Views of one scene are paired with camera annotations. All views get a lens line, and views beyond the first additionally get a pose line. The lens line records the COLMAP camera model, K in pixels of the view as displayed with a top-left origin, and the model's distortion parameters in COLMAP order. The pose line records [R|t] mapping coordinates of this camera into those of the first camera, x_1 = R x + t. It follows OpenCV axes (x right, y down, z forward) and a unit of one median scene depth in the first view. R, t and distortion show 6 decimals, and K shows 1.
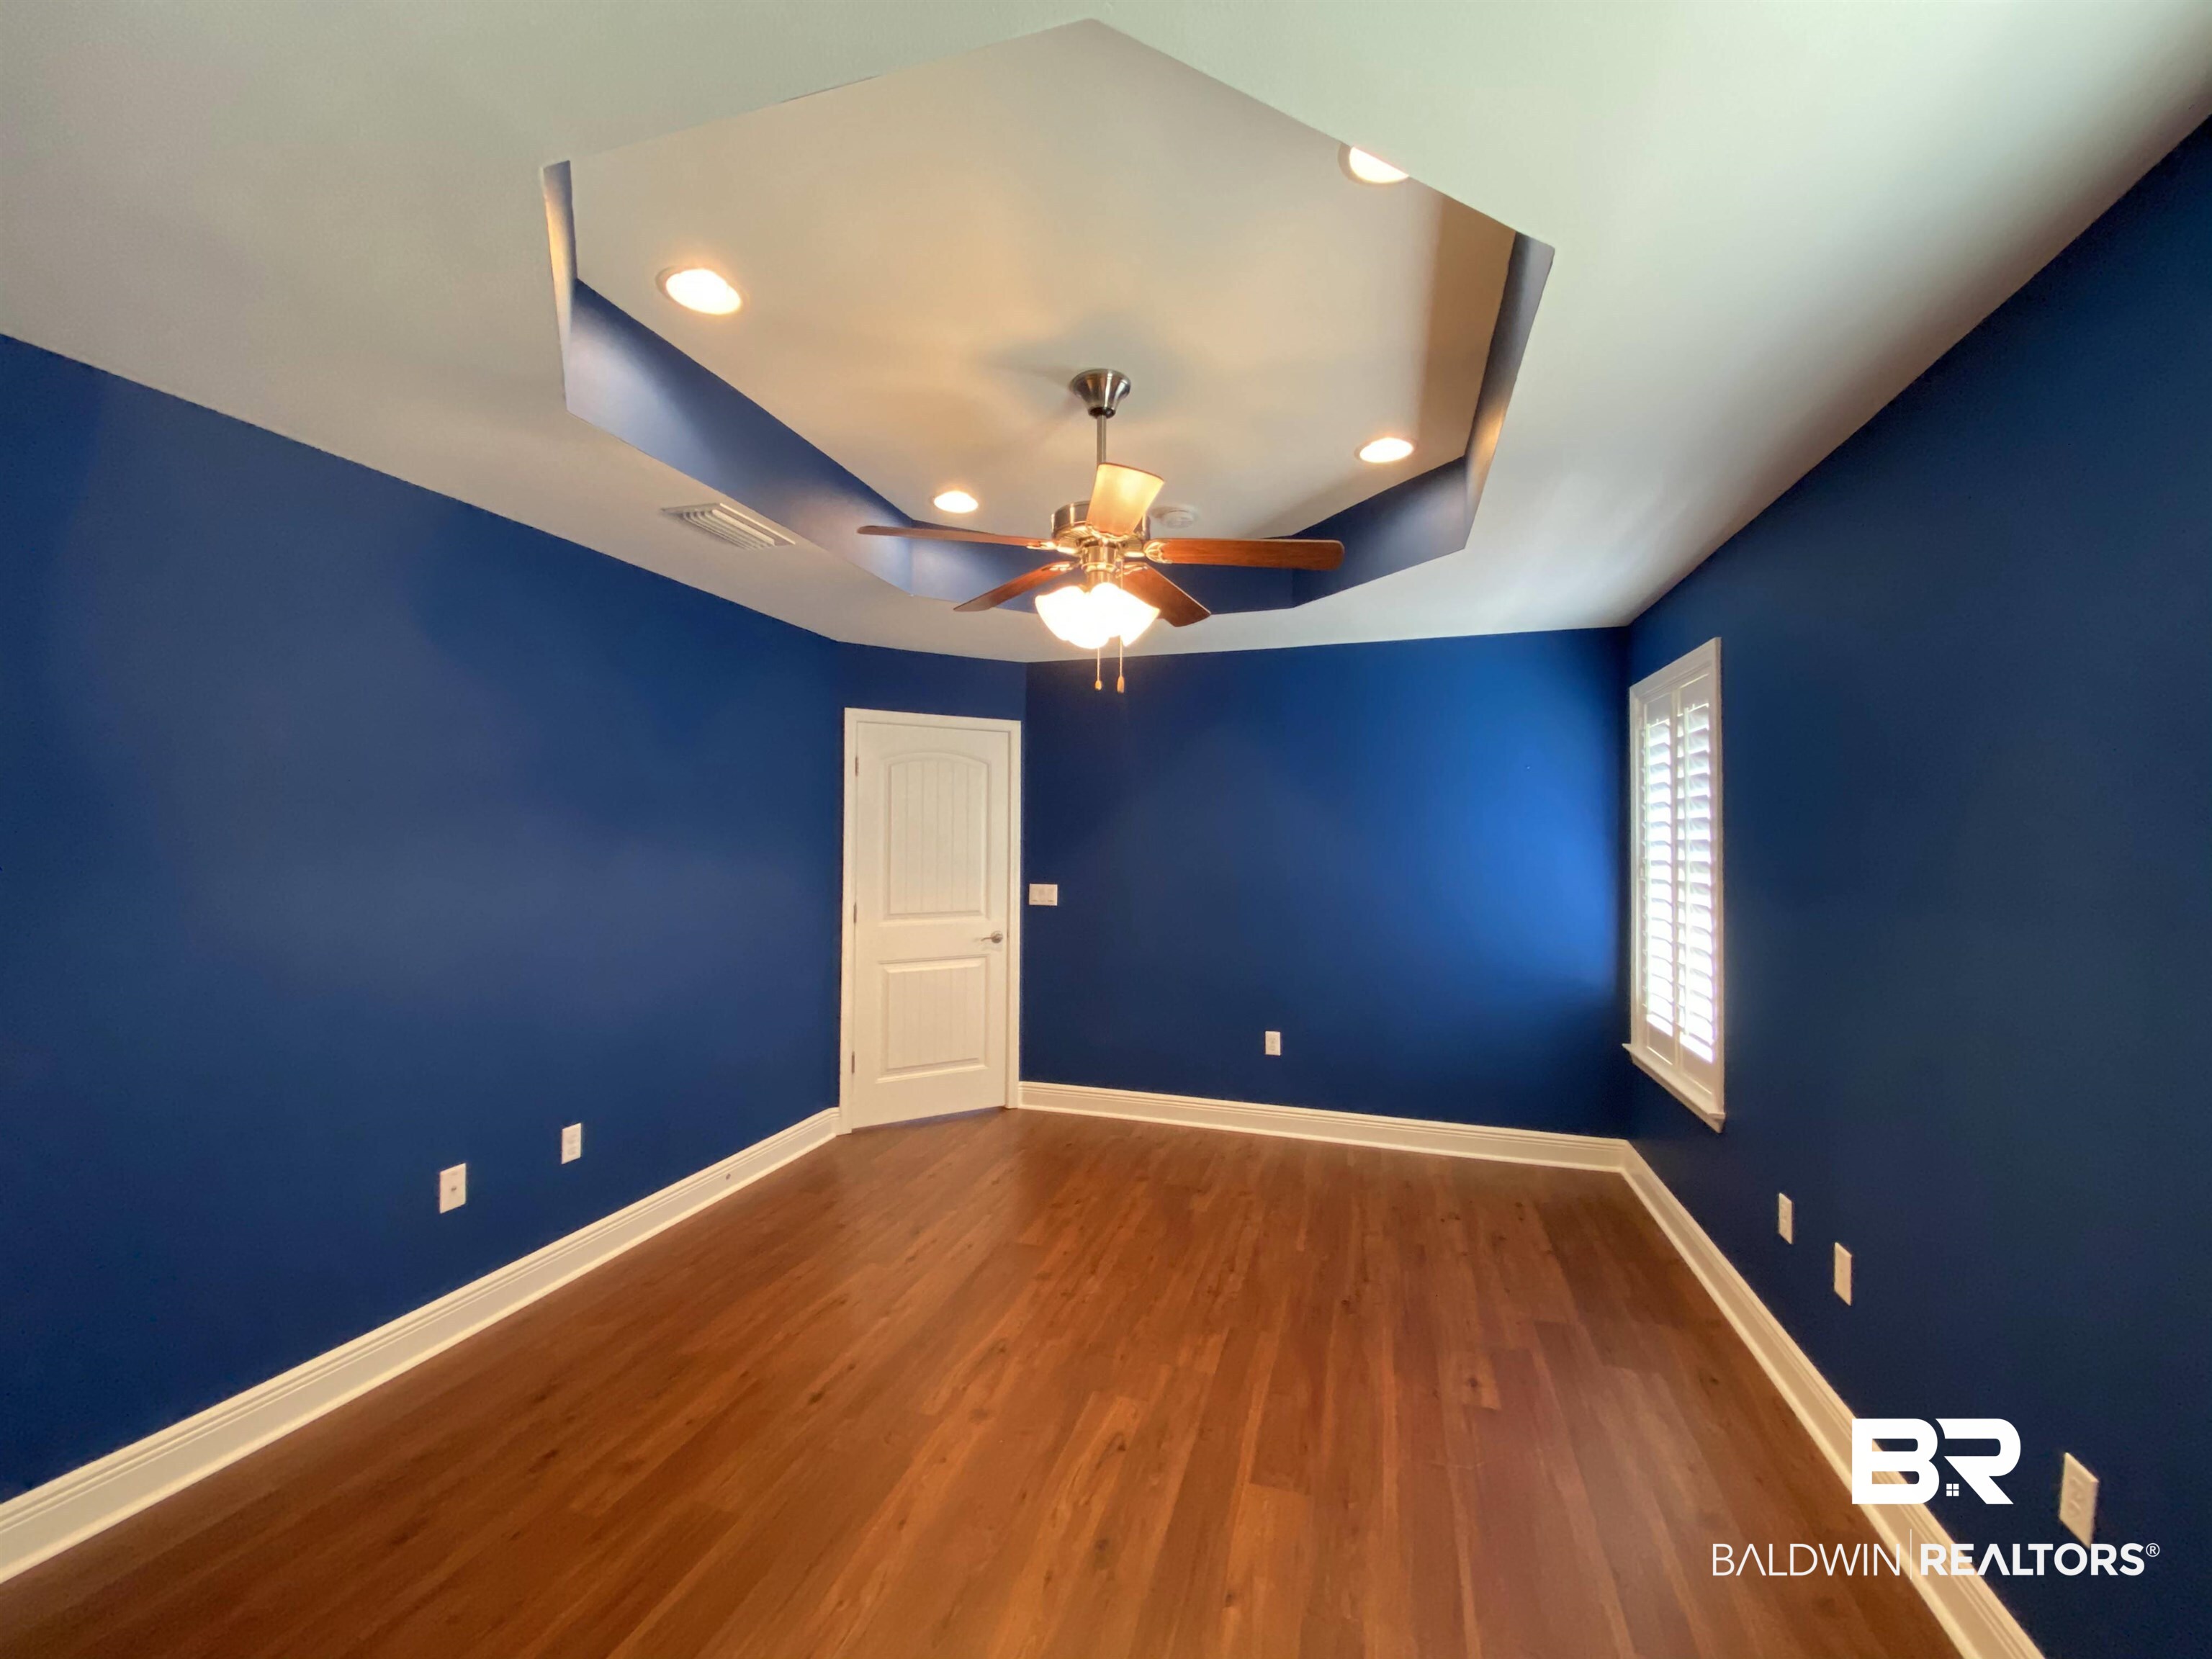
lens RADIAL K [[890.9, 0, 1112.9], [0, 890.9, 825.3], [0, 0, 1]] dist [0.033015, -0.024095]
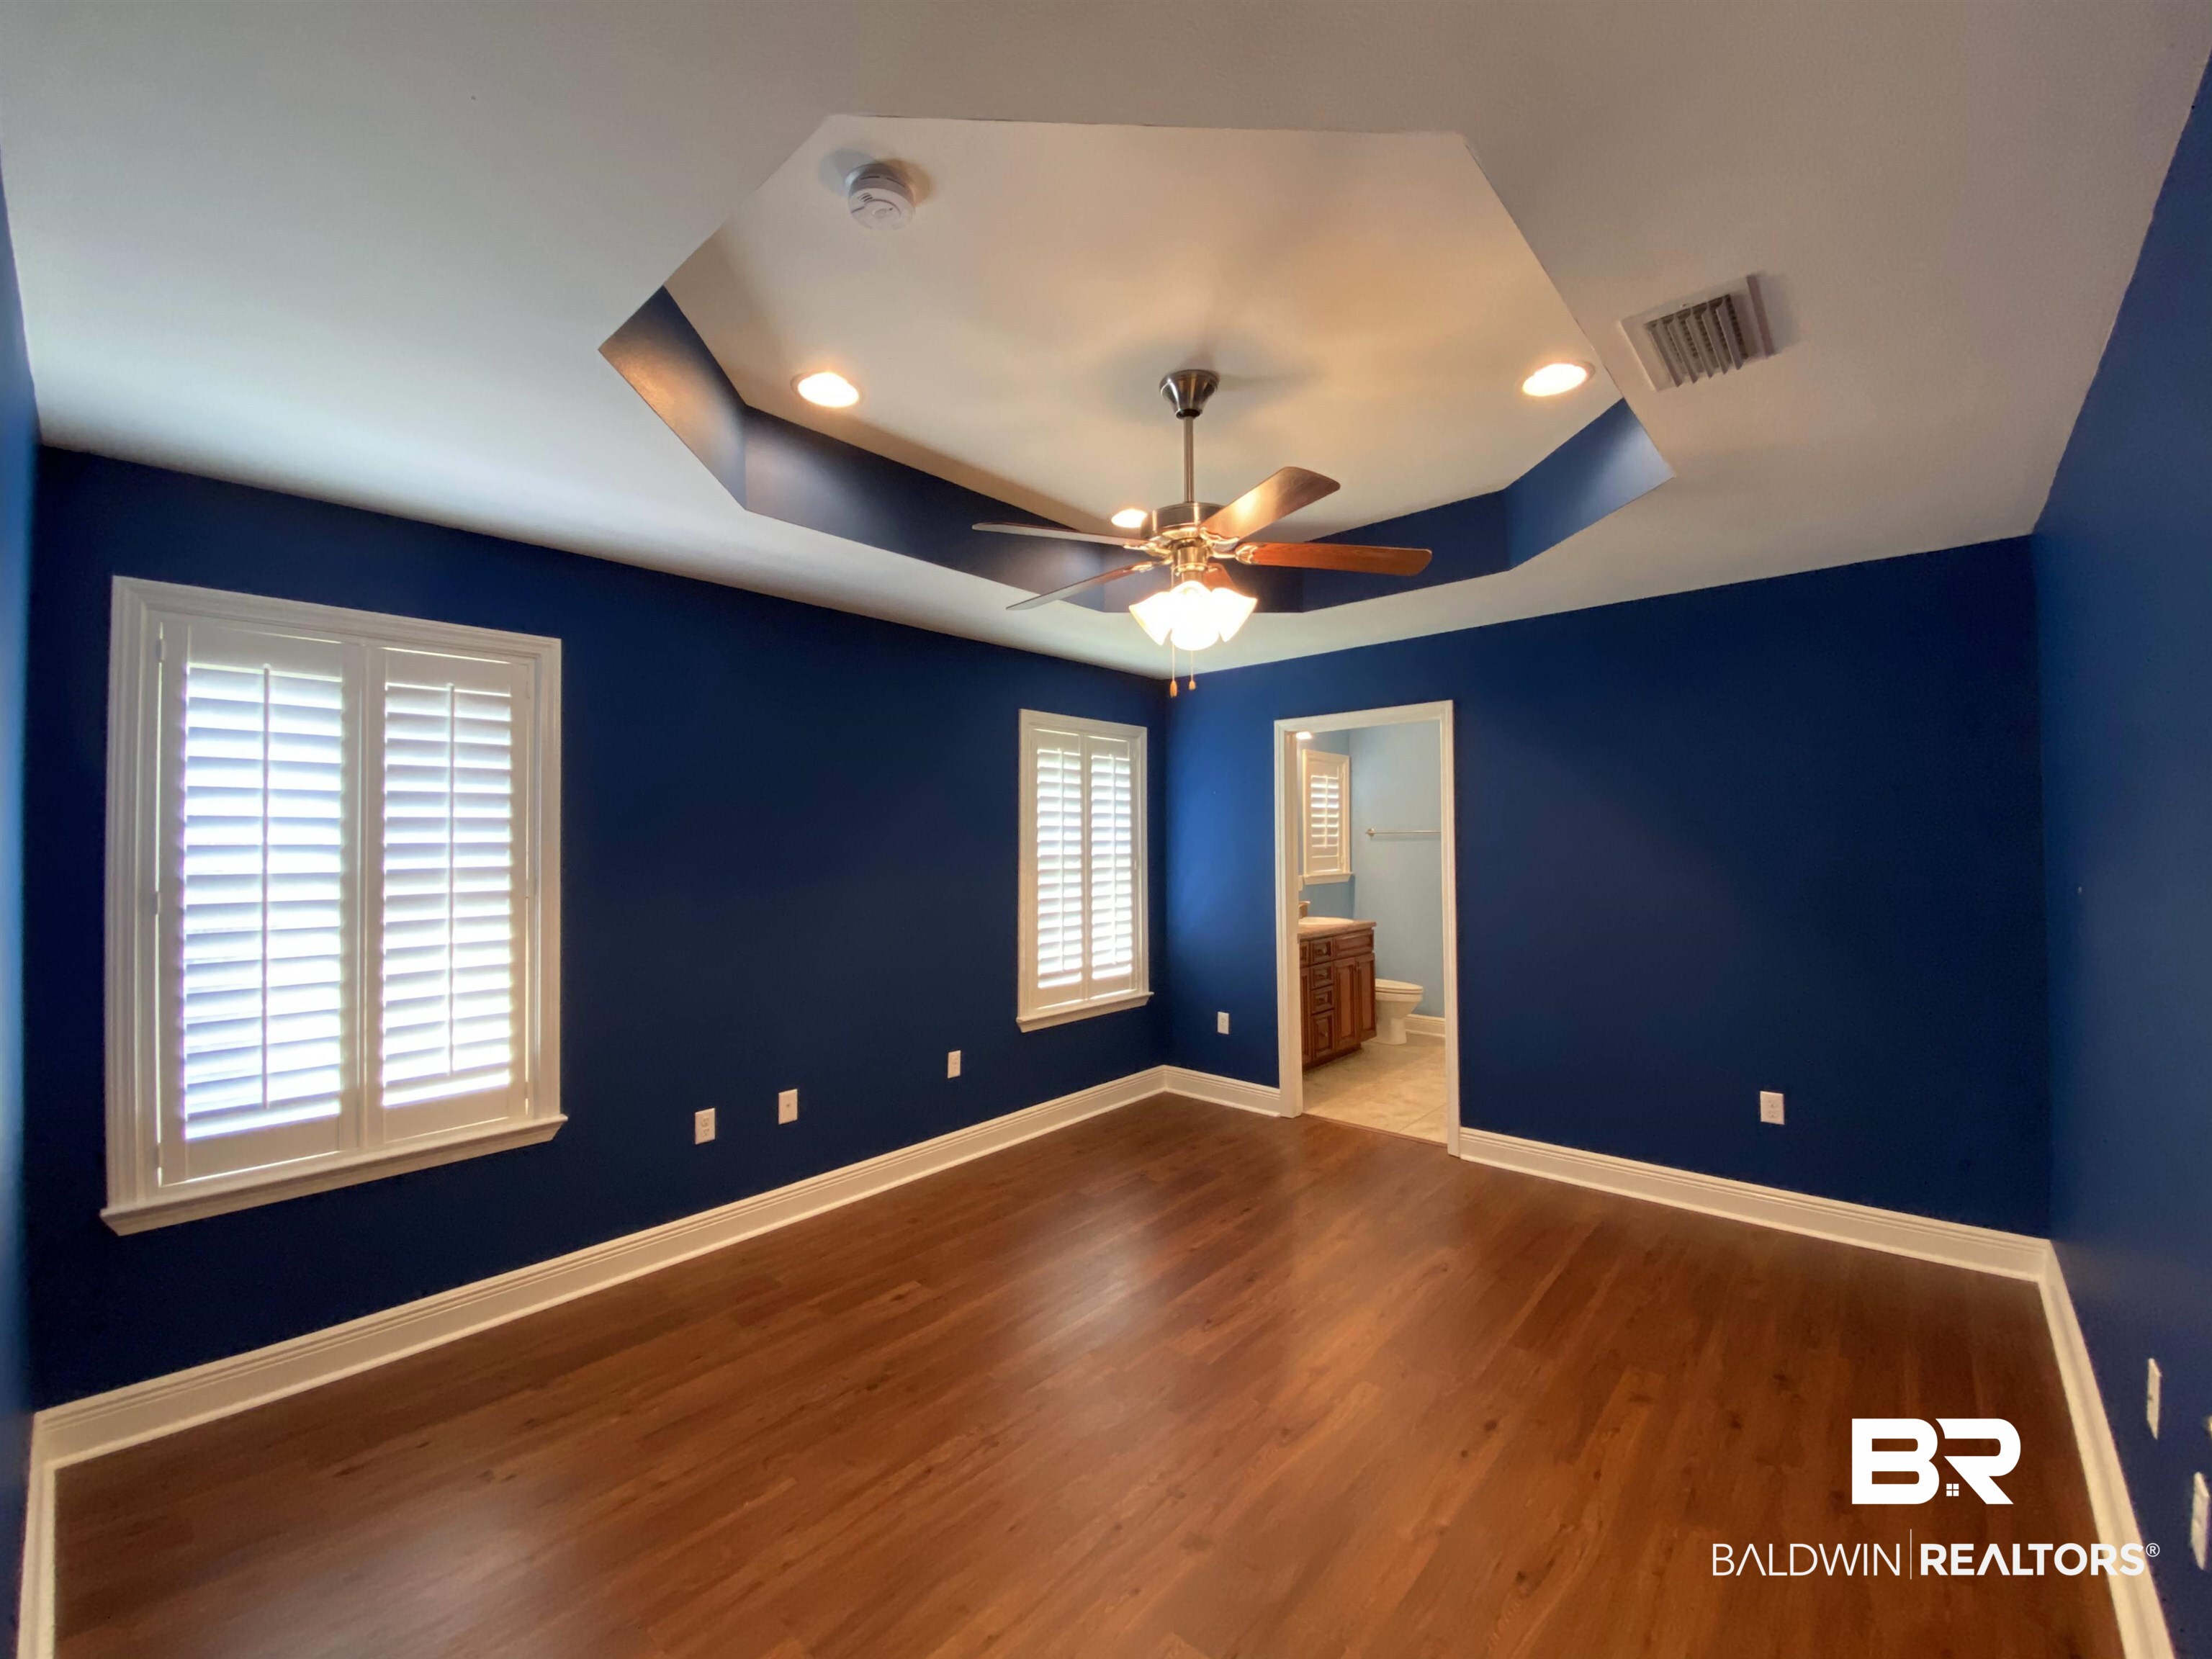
lens RADIAL K [[890.9, 0, 1112.9], [0, 890.9, 825.3], [0, 0, 1]] dist [0.033015, -0.024095]
pose [[-0.906922, 0.011089, 0.421153, -0.354911], [-0.003093, 0.999451, -0.032977, 0.034820], [-0.421288, -0.031210, -0.906390, 1.940586]]
